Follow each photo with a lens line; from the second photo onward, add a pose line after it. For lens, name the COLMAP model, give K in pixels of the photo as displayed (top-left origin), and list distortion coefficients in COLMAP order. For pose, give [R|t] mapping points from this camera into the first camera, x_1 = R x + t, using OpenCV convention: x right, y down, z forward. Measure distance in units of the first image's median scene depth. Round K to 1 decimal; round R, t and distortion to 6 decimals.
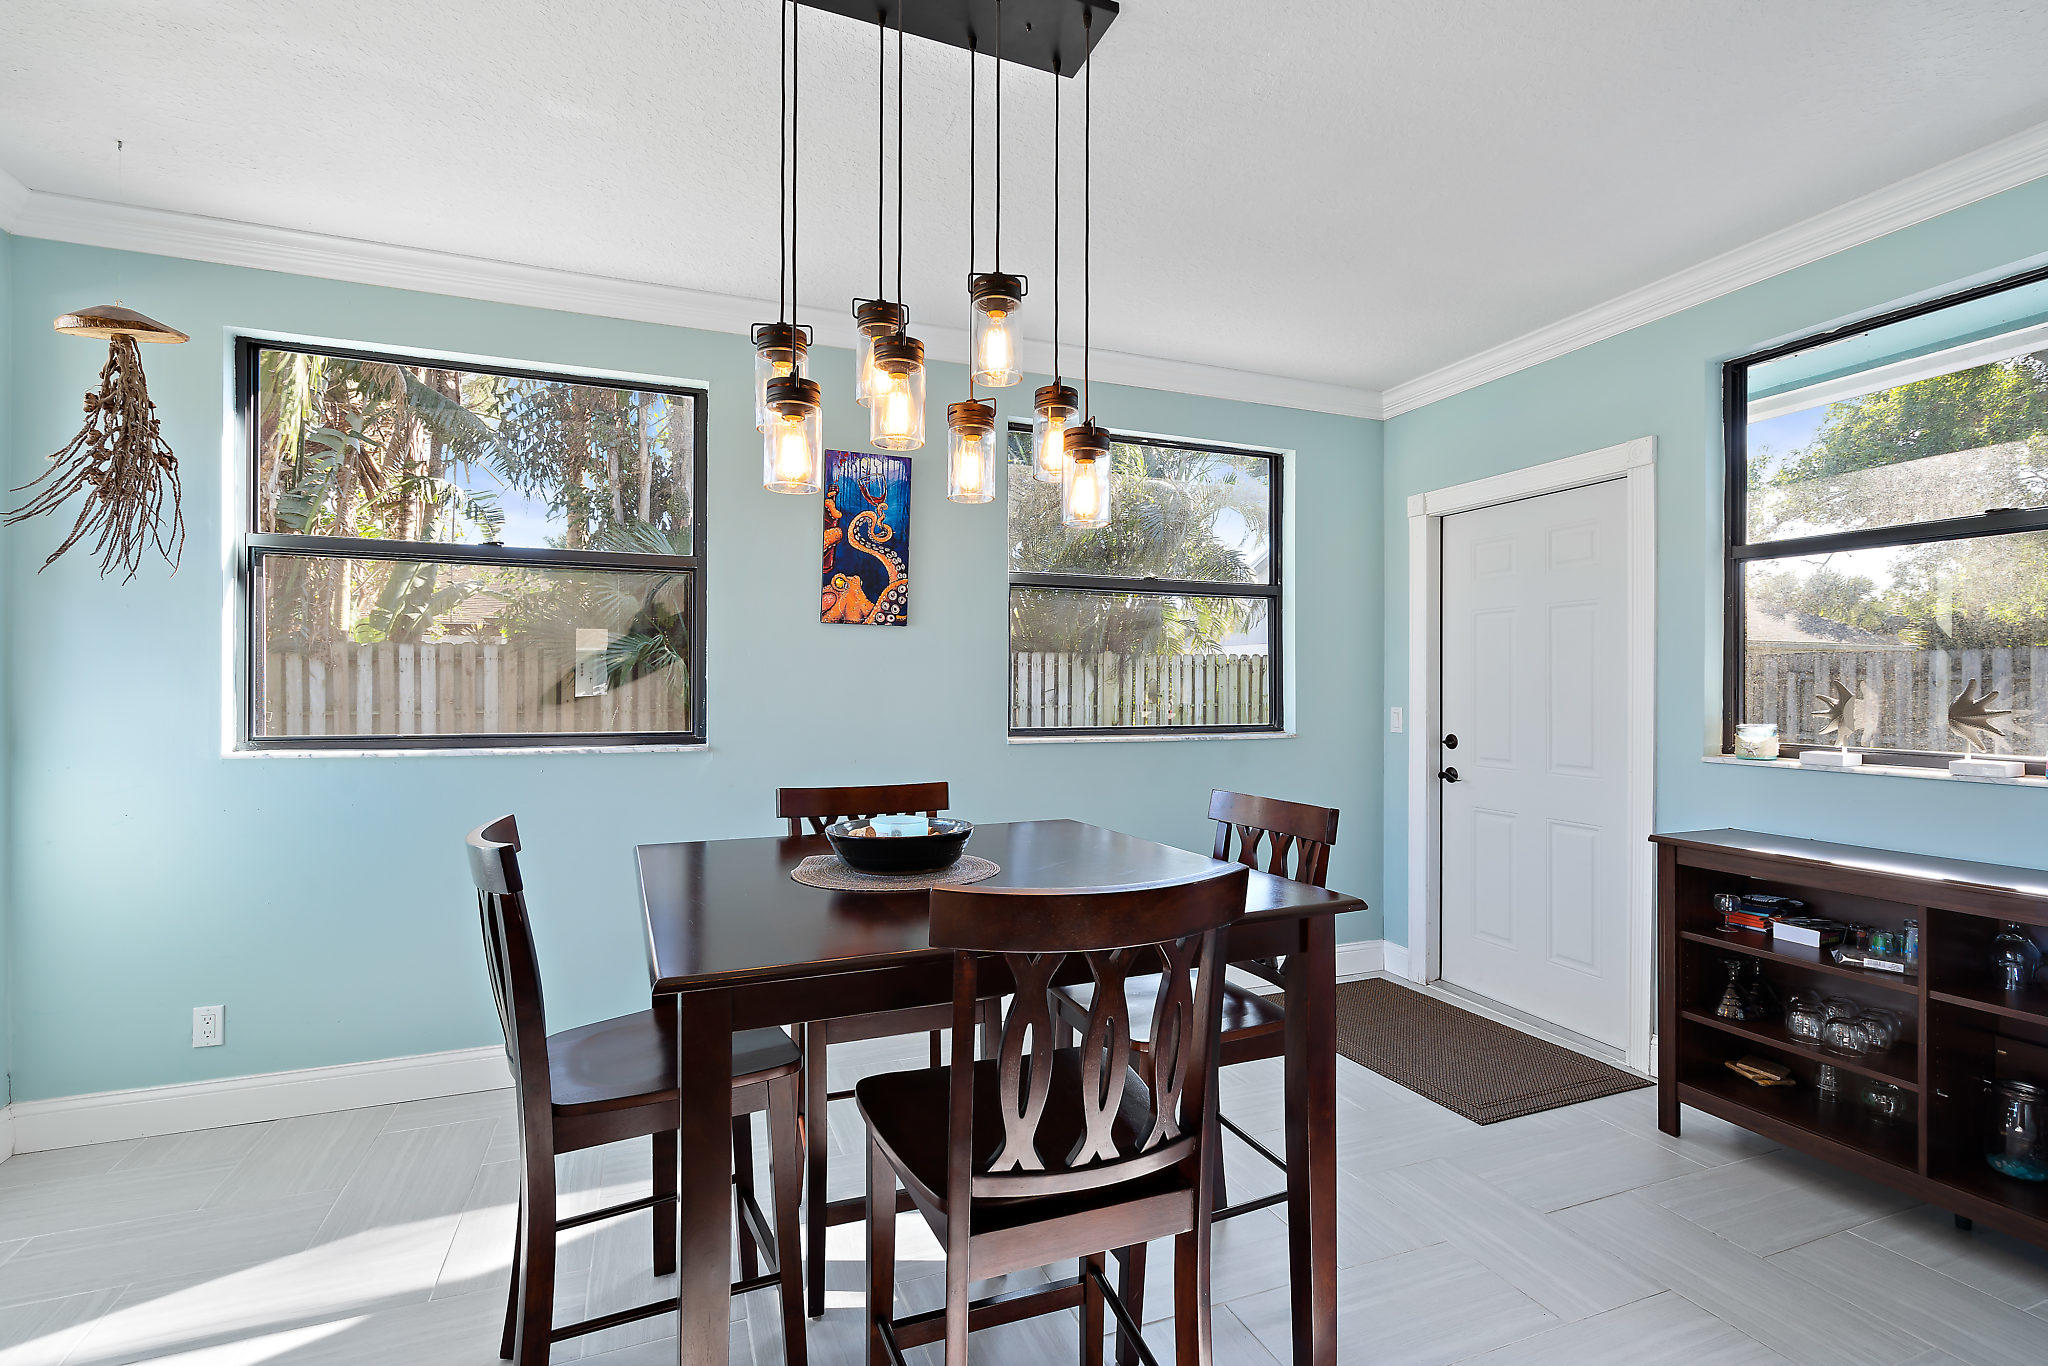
lens RADIAL K [[904.7, 0, 1029.6], [0, 904.7, 680.5], [0, 0, 1]] dist [-0.001522, -0.000350]
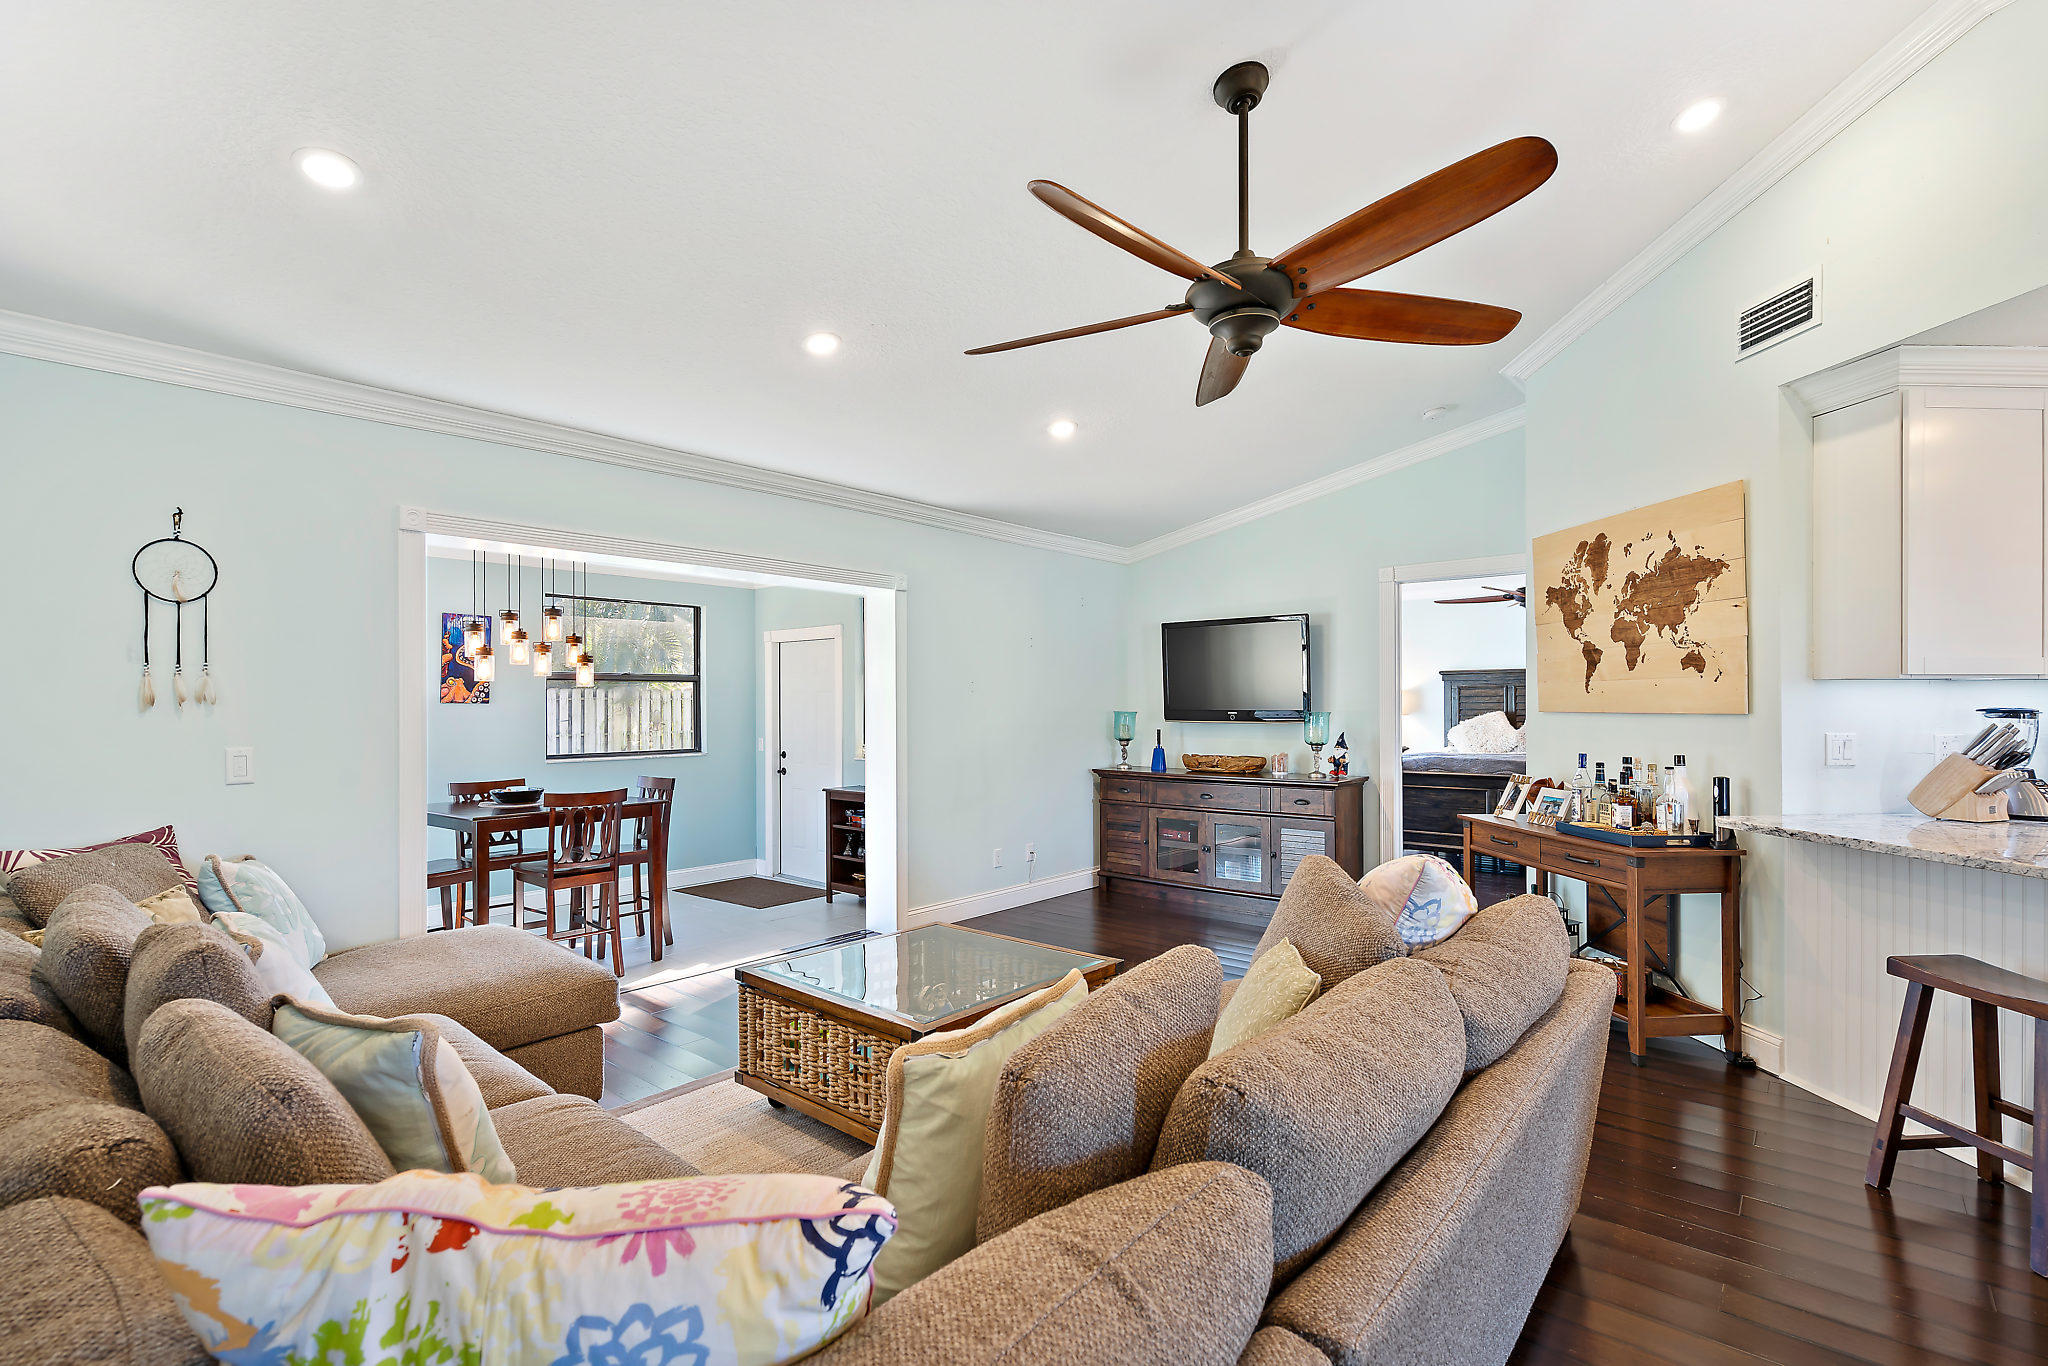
lens RADIAL K [[929.2, 0, 990.5], [0, 929.2, 700.1], [0, 0, 1]] dist [-0.010728, -0.000054]
pose [[0.897150, -0.004751, 0.441701, -0.049362], [0.003856, 0.999988, 0.002924, -0.071194], [-0.441710, -0.000920, 0.897158, -1.287800]]
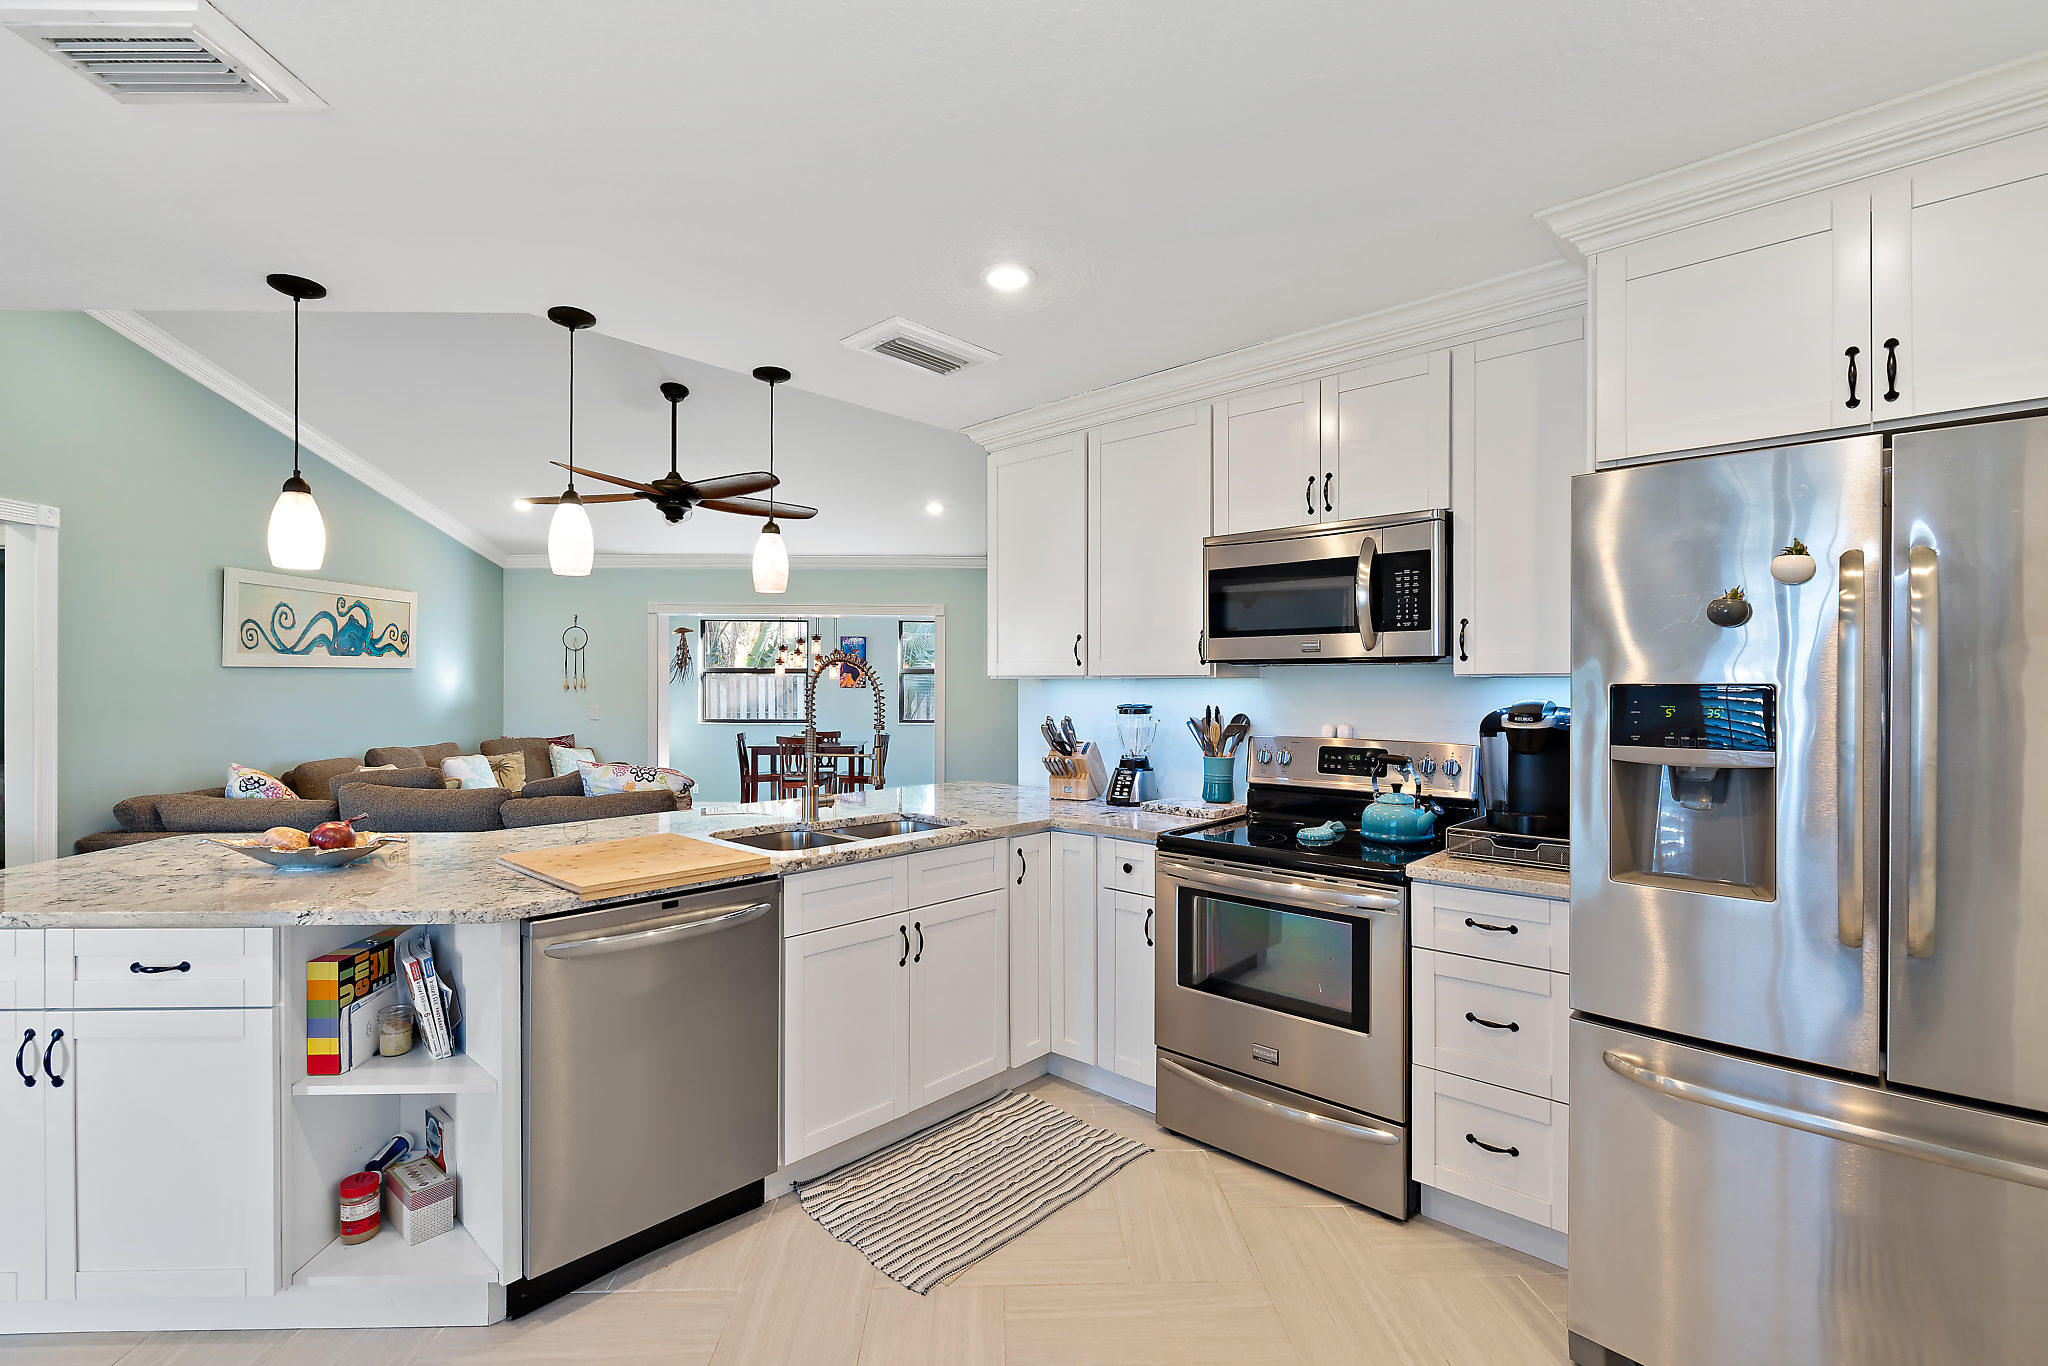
lens RADIAL K [[929.2, 0, 1032.8], [0, 929.2, 675.7], [0, 0, 1]] dist [-0.010728, -0.000054]
pose [[0.938319, -0.004283, -0.345745, 1.601945], [0.002364, 0.999979, -0.005970, -0.083176], [0.345763, 0.004785, 0.938310, -1.955640]]
